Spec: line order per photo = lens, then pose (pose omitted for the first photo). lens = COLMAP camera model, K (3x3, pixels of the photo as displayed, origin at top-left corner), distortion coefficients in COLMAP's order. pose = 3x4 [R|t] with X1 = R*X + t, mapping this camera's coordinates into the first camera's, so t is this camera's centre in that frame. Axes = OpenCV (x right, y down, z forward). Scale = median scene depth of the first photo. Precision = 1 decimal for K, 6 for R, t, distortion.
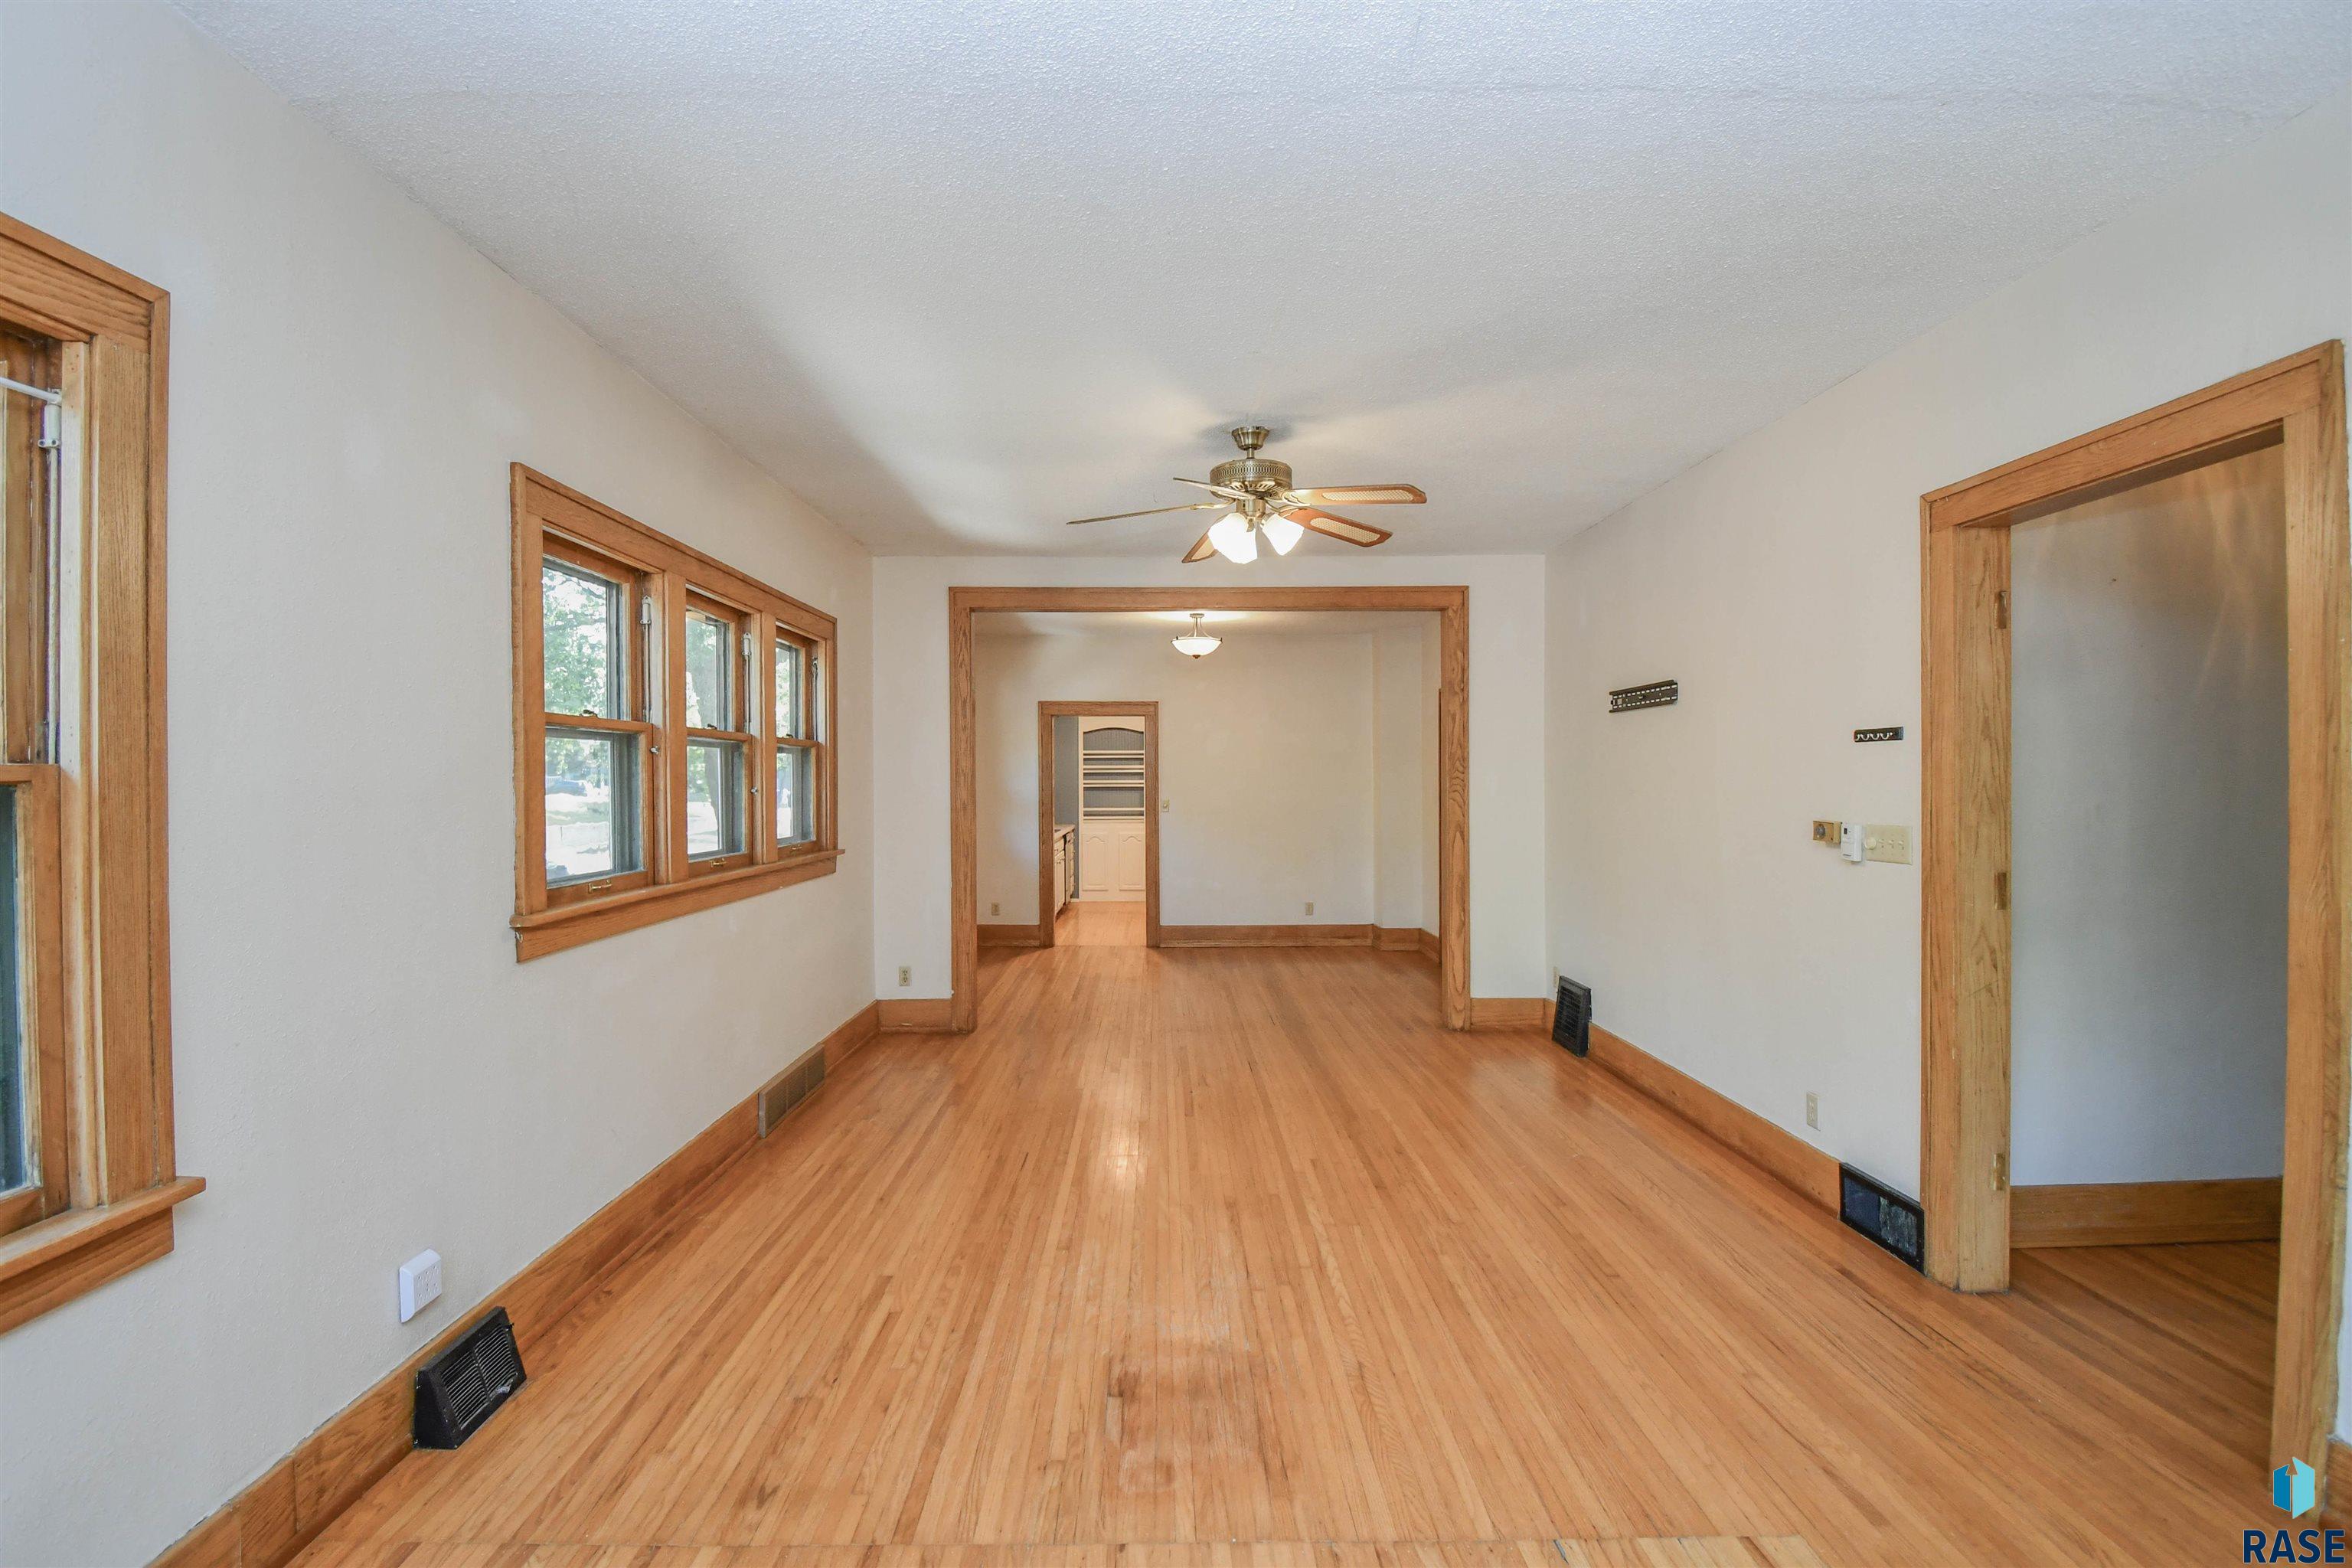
lens RADIAL K [[1061.6, 0, 1176.0], [0, 1061.6, 784.0], [0, 0, 1]] dist [0.022806, -0.027256]
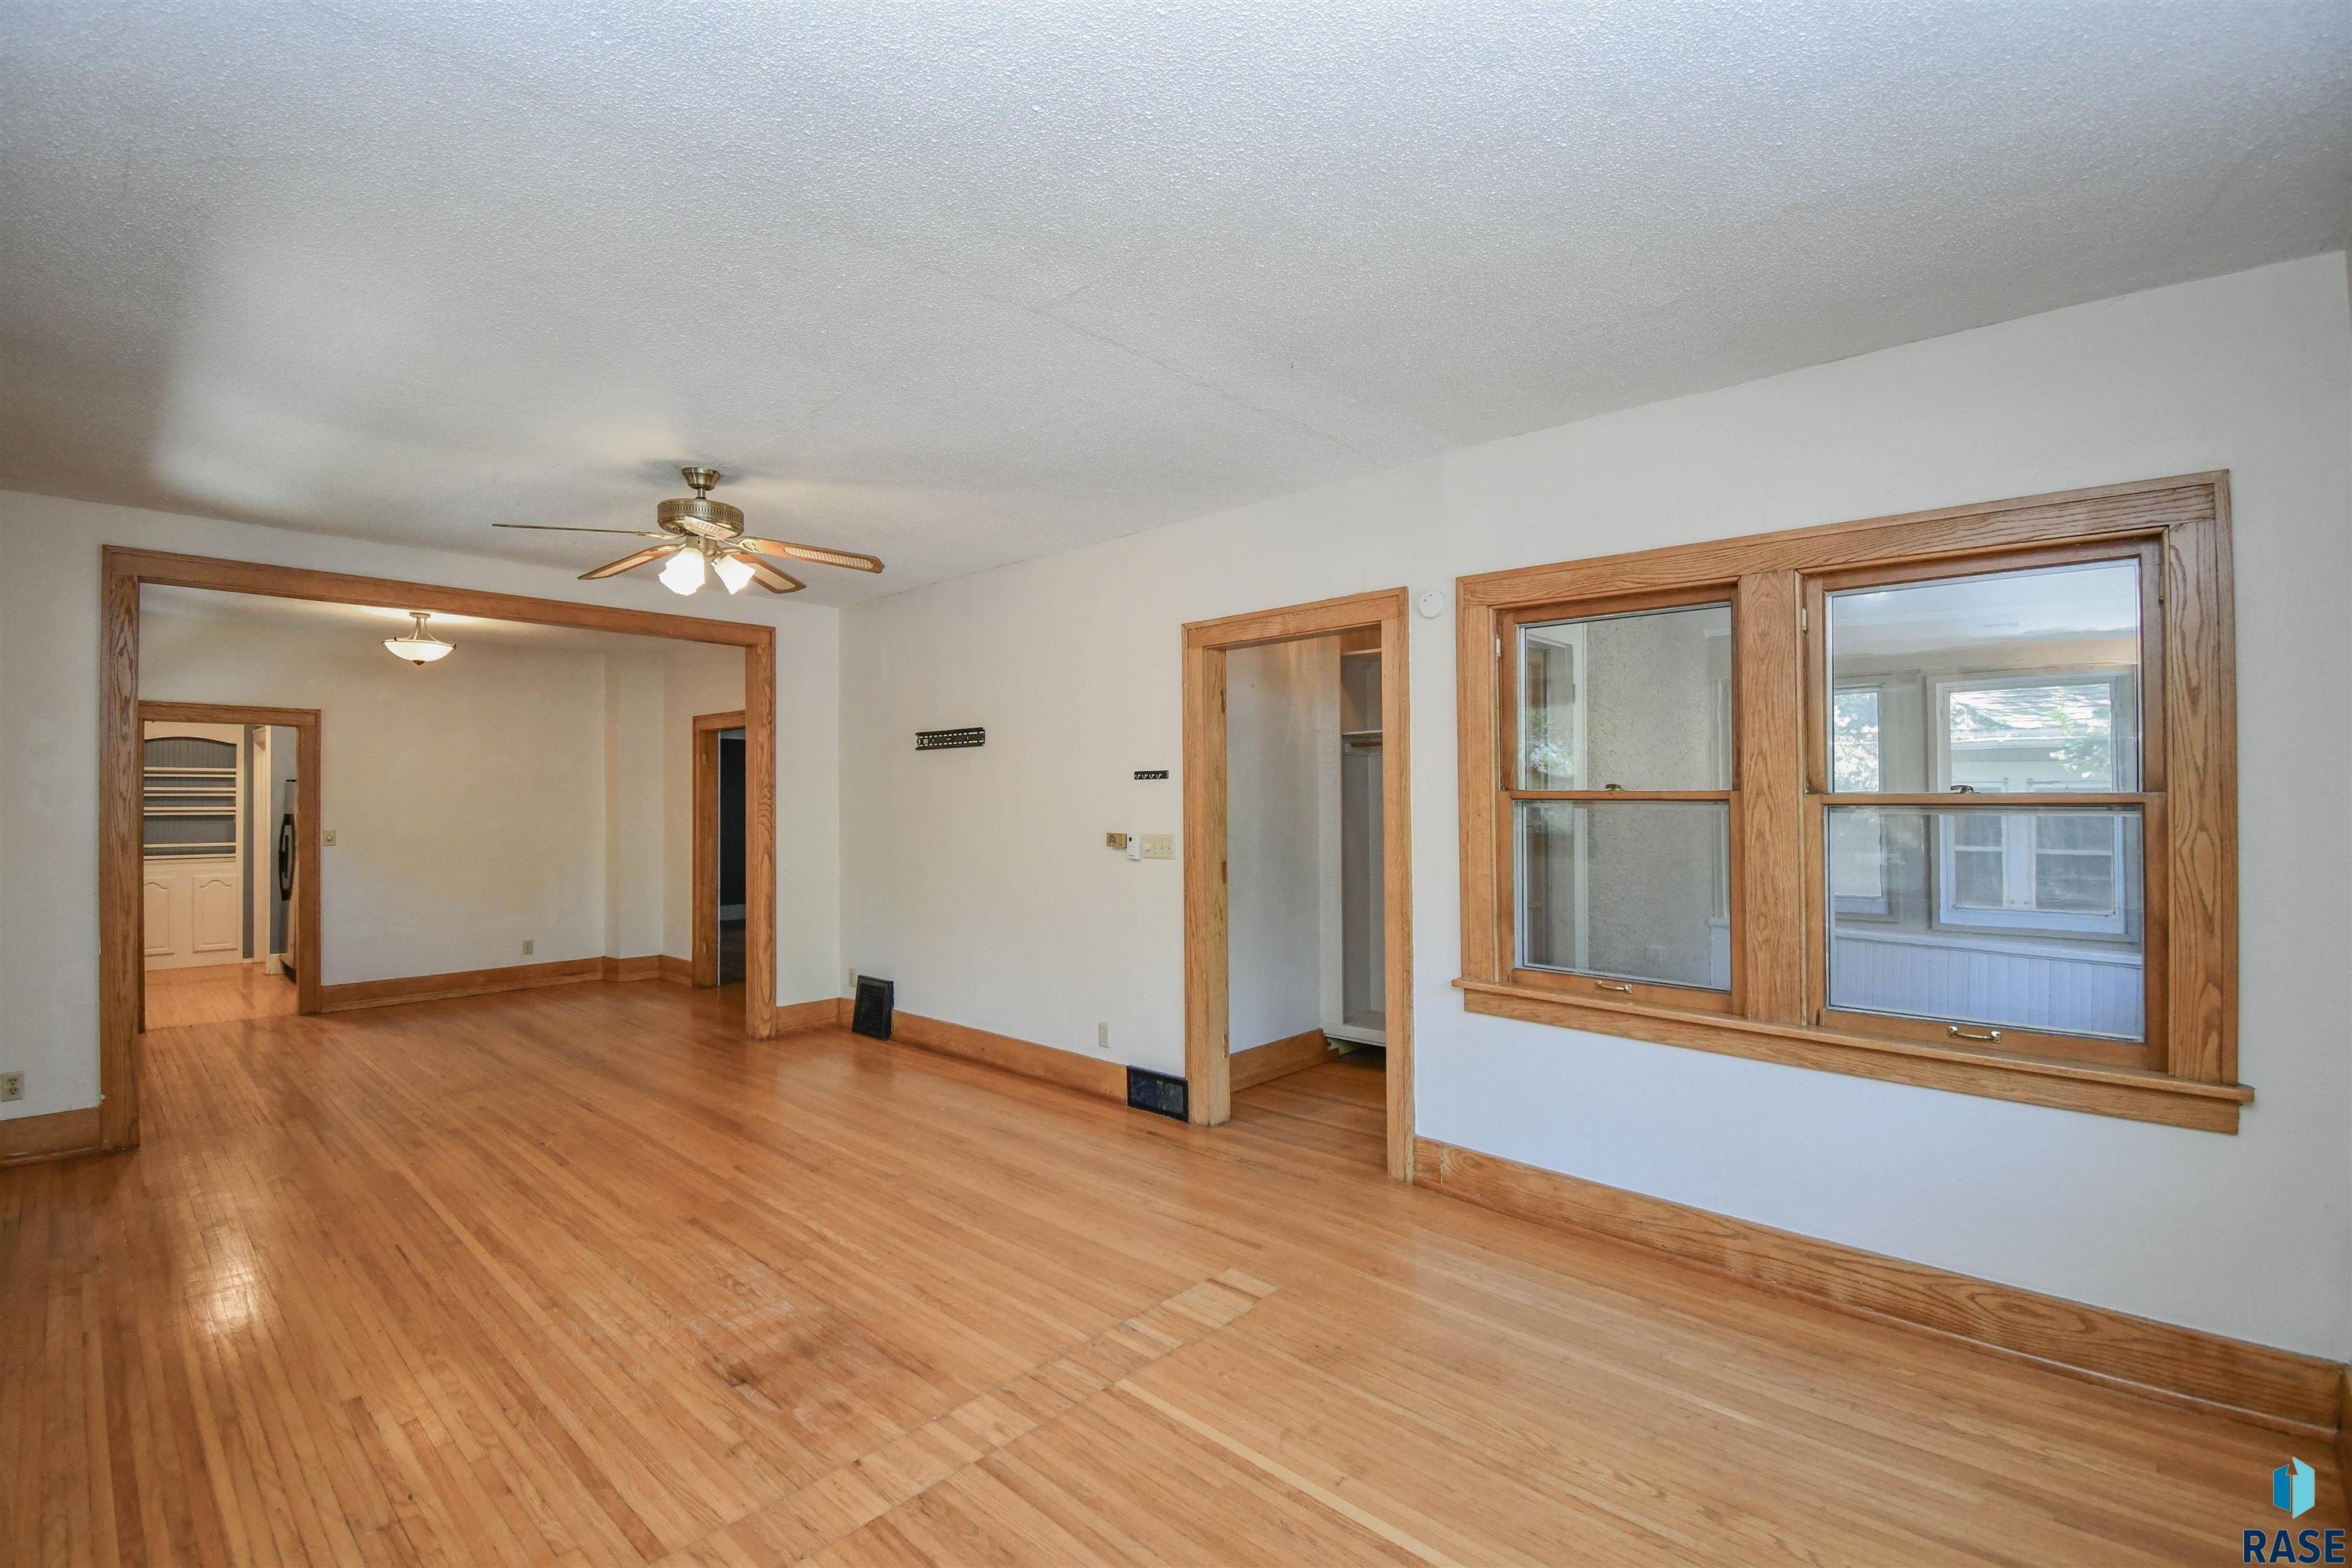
lens RADIAL K [[1025.8, 0, 1163.1], [0, 1025.8, 783.1], [0, 0, 1]] dist [0.021642, -0.024941]
pose [[0.693359, 0.013289, 0.720470, -0.389859], [0.004933, 0.999719, -0.023188, -0.000764], [-0.720575, 0.019632, 0.693099, -0.023828]]
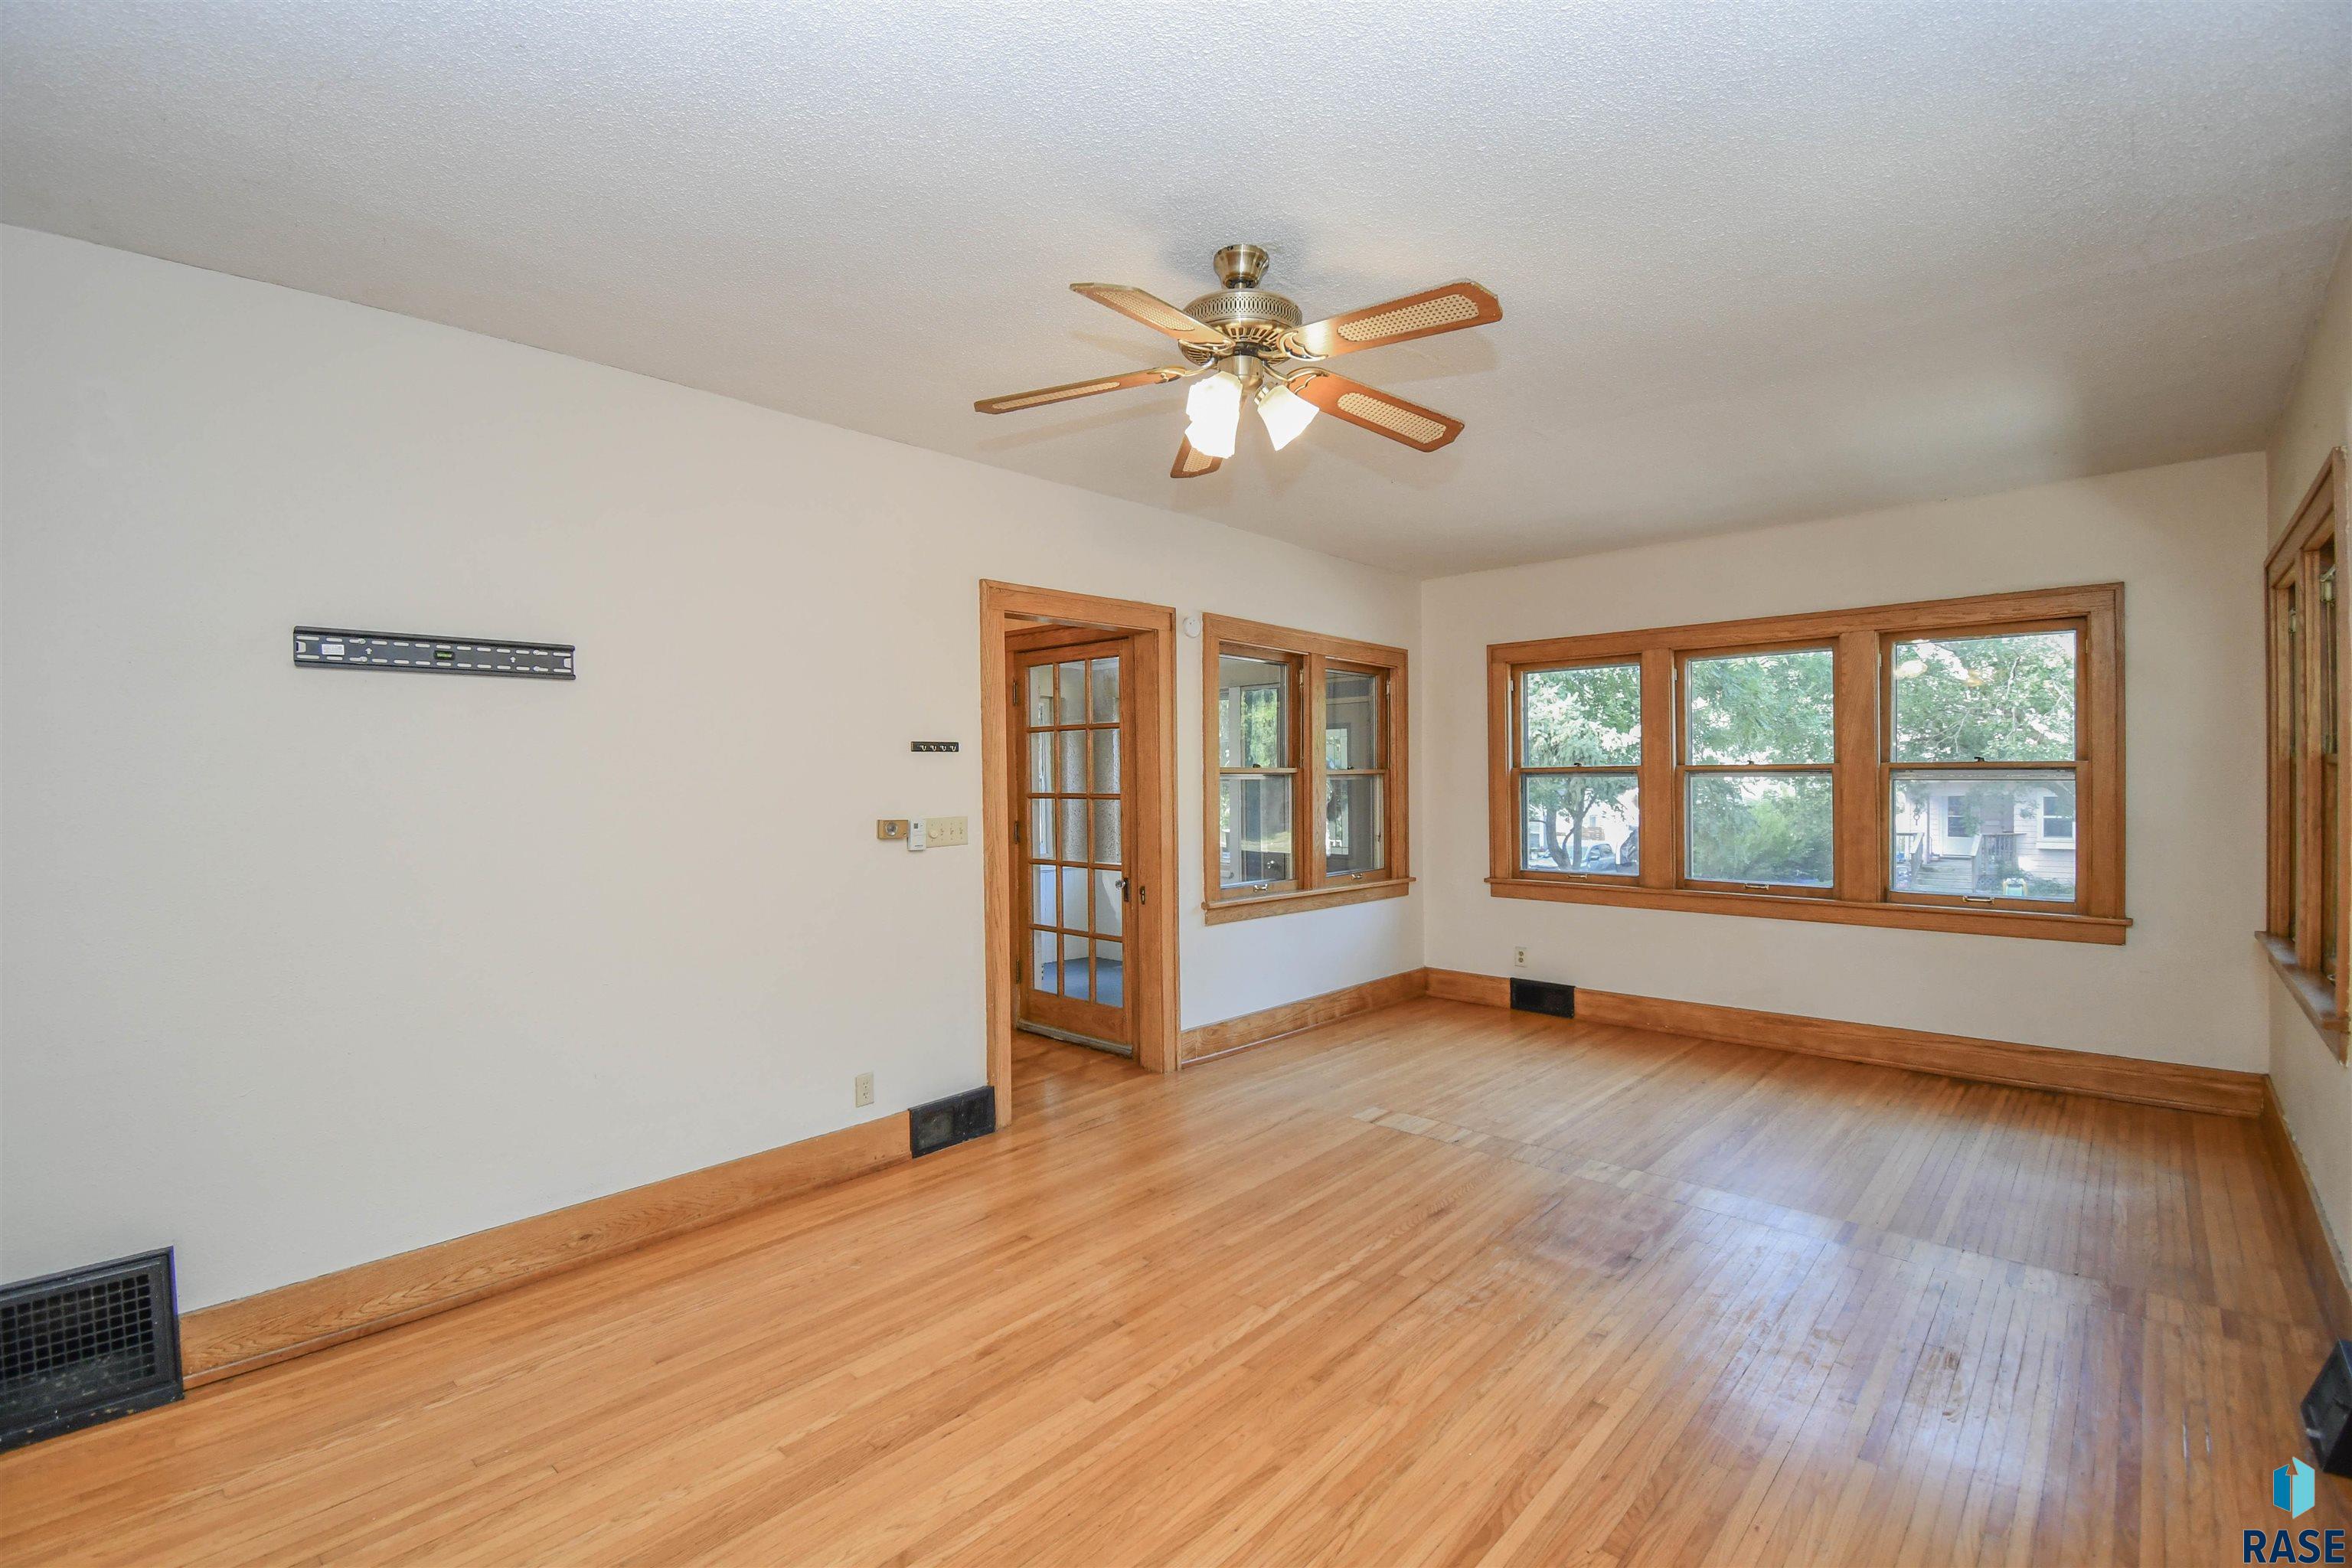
lens RADIAL K [[1025.8, 0, 1163.1], [0, 1025.8, 783.1], [0, 0, 1]] dist [0.021642, -0.024941]
pose [[-0.712948, 0.006268, 0.701189, -0.394706], [0.019675, 0.999745, 0.011068, -0.011707], [-0.700940, 0.021687, -0.712890, 1.710708]]
